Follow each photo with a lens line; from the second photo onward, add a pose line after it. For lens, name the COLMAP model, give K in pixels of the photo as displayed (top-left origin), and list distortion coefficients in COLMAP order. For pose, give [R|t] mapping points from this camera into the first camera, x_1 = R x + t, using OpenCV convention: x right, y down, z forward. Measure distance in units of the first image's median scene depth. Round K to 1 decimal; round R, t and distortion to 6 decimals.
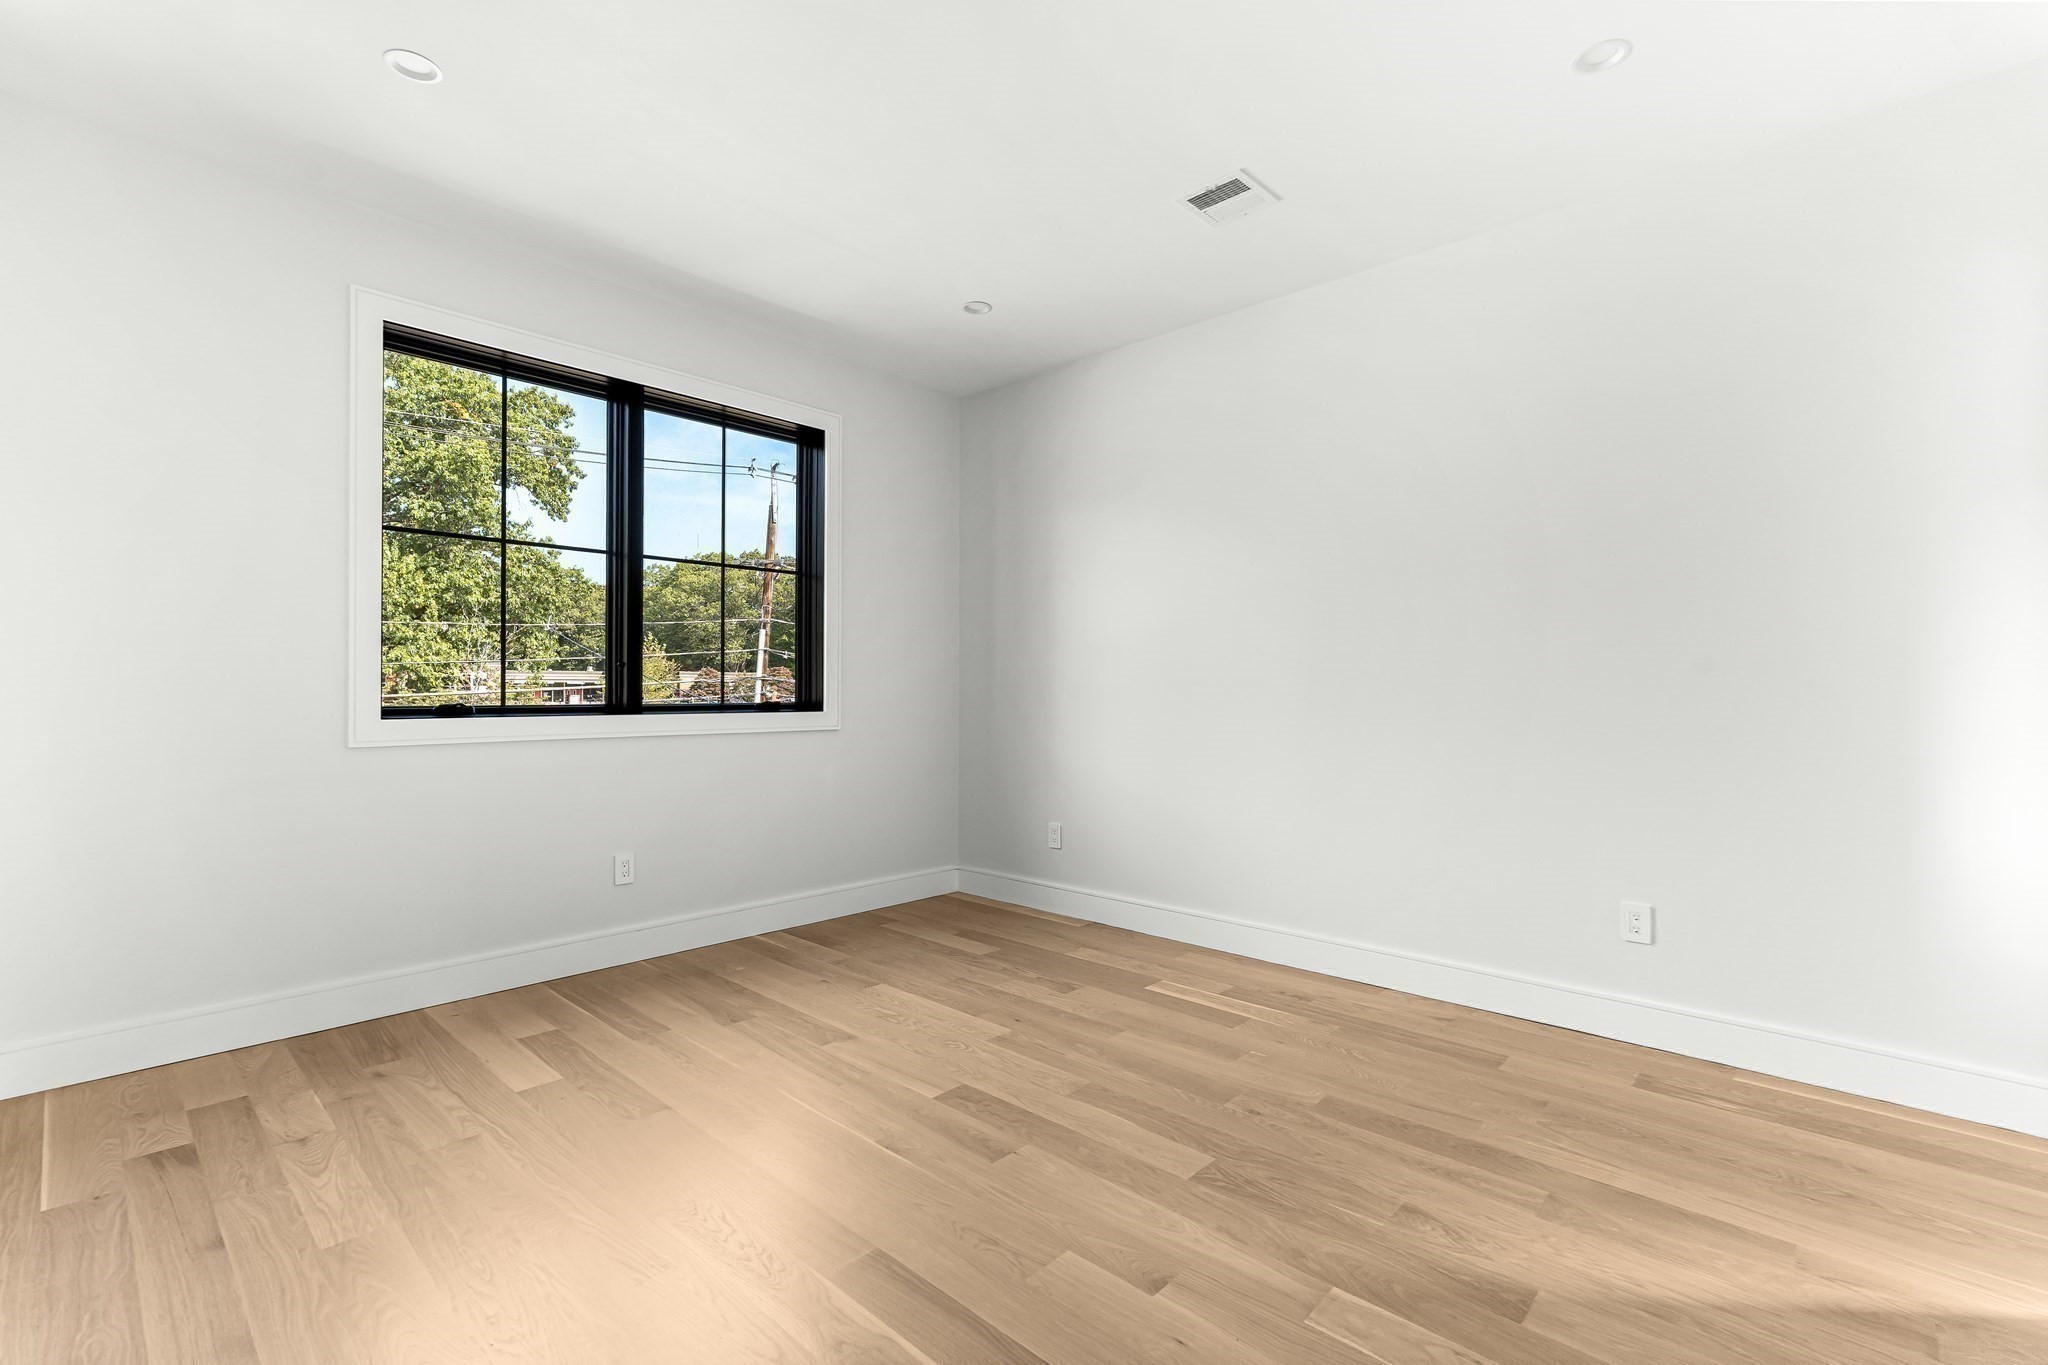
lens RADIAL K [[901.7, 0, 1024.0], [0, 901.7, 682.5], [0, 0, 1]] dist [-0.011492, 0.000221]
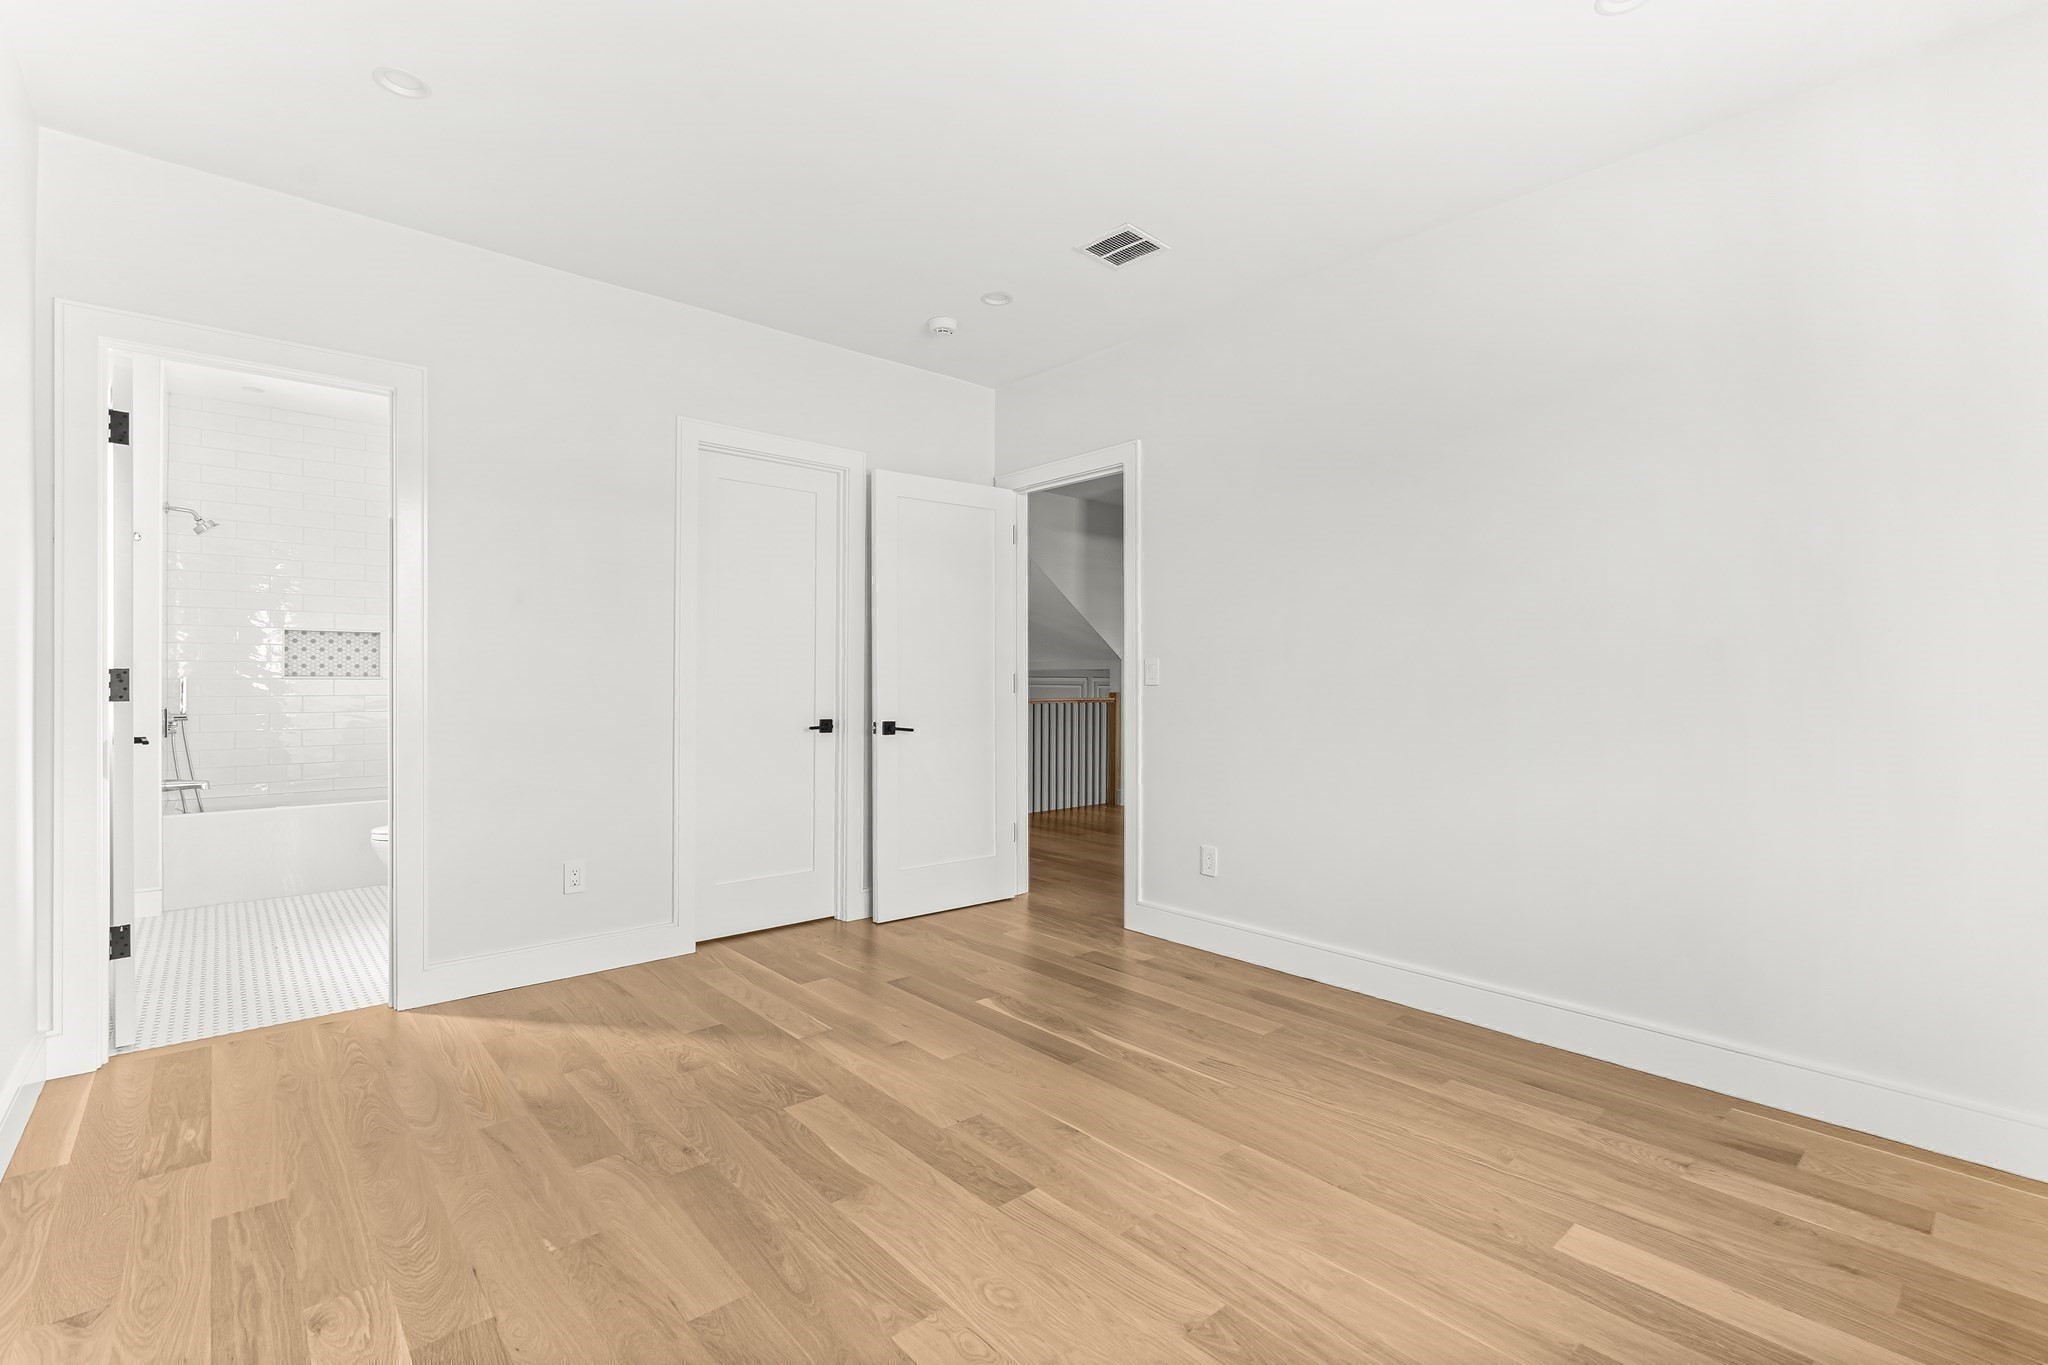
lens RADIAL K [[901.7, 0, 1024.0], [0, 901.7, 682.5], [0, 0, 1]] dist [-0.011492, 0.000221]
pose [[-0.995378, -0.006796, 0.095792, -0.173266], [-0.006923, 0.999976, -0.000997, -0.003988], [-0.095783, -0.001655, -0.995401, 1.898244]]
